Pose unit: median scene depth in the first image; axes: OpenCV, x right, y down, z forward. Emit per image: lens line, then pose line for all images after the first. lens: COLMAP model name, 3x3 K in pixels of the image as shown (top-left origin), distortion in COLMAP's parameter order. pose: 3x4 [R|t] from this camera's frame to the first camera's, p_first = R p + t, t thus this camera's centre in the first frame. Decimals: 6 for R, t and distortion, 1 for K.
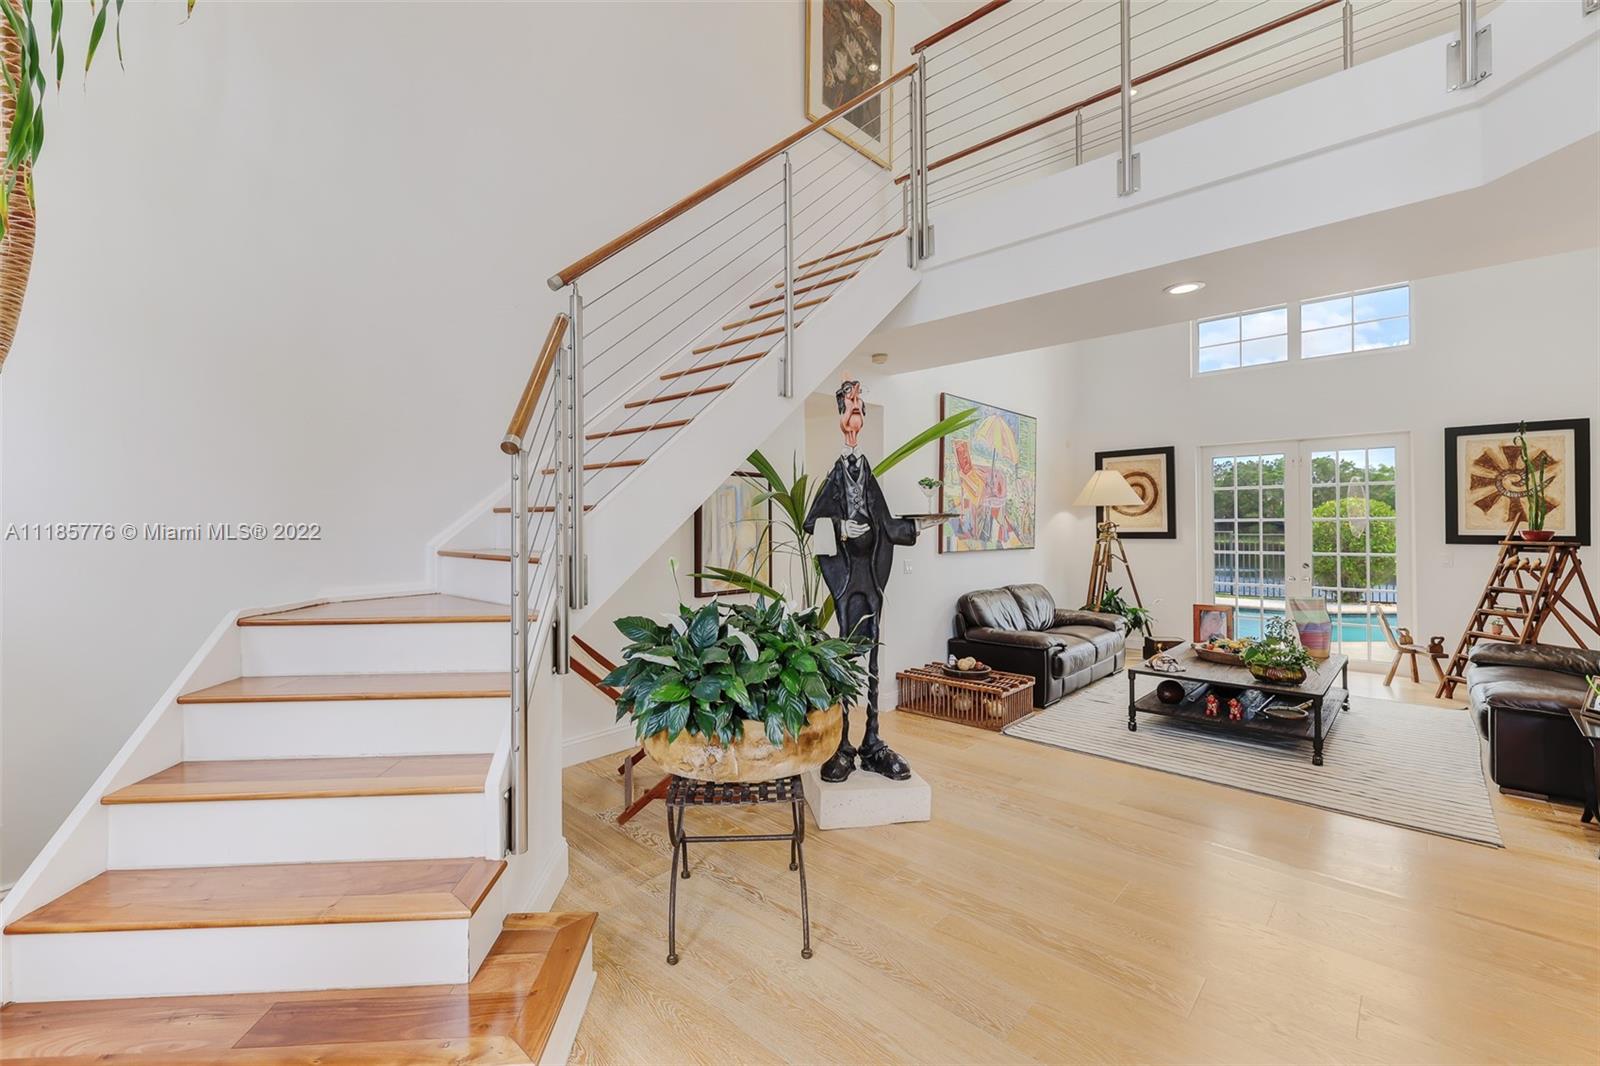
lens RADIAL K [[677.3, 0, 796.8], [0, 677.3, 519.9], [0, 0, 1]] dist [-0.003083, 0.000100]
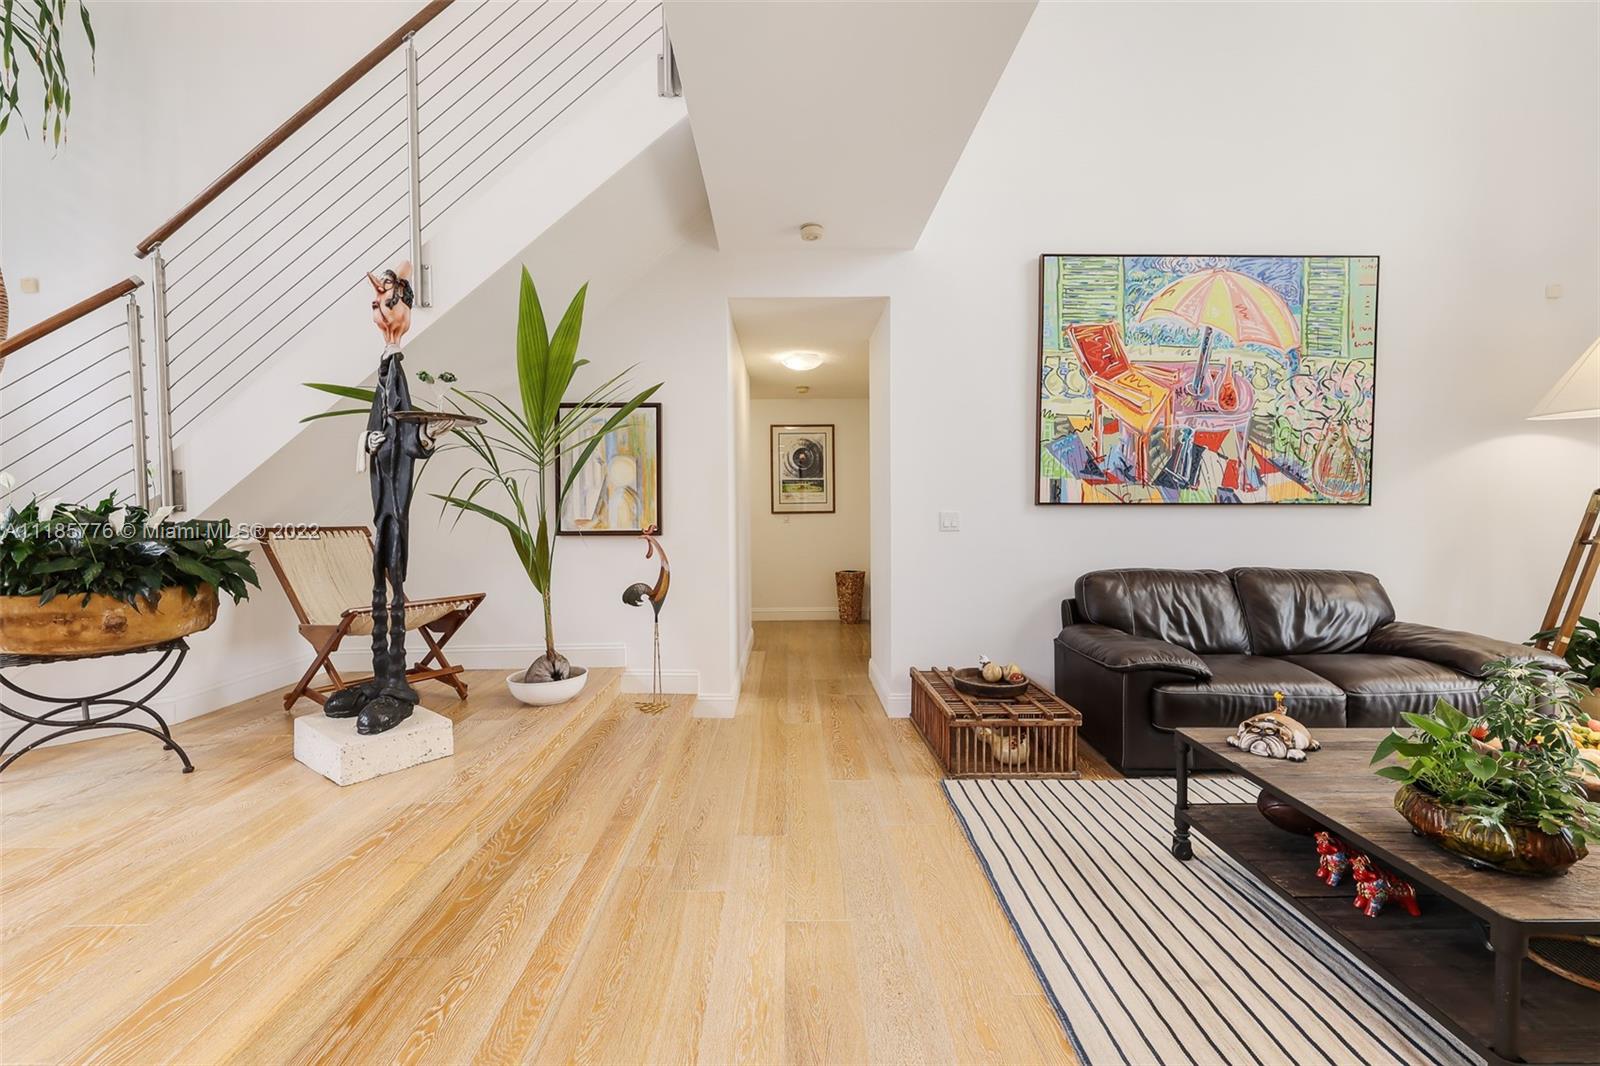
lens RADIAL K [[677.3, 0, 802.1], [0, 677.3, 526.9], [0, 0, 1]] dist [-0.003083, 0.000100]
pose [[0.684369, 0.027397, -0.728621, 0.302416], [0.004546, 0.999114, 0.041838, 0.024072], [0.729122, -0.031945, 0.683638, 0.219811]]
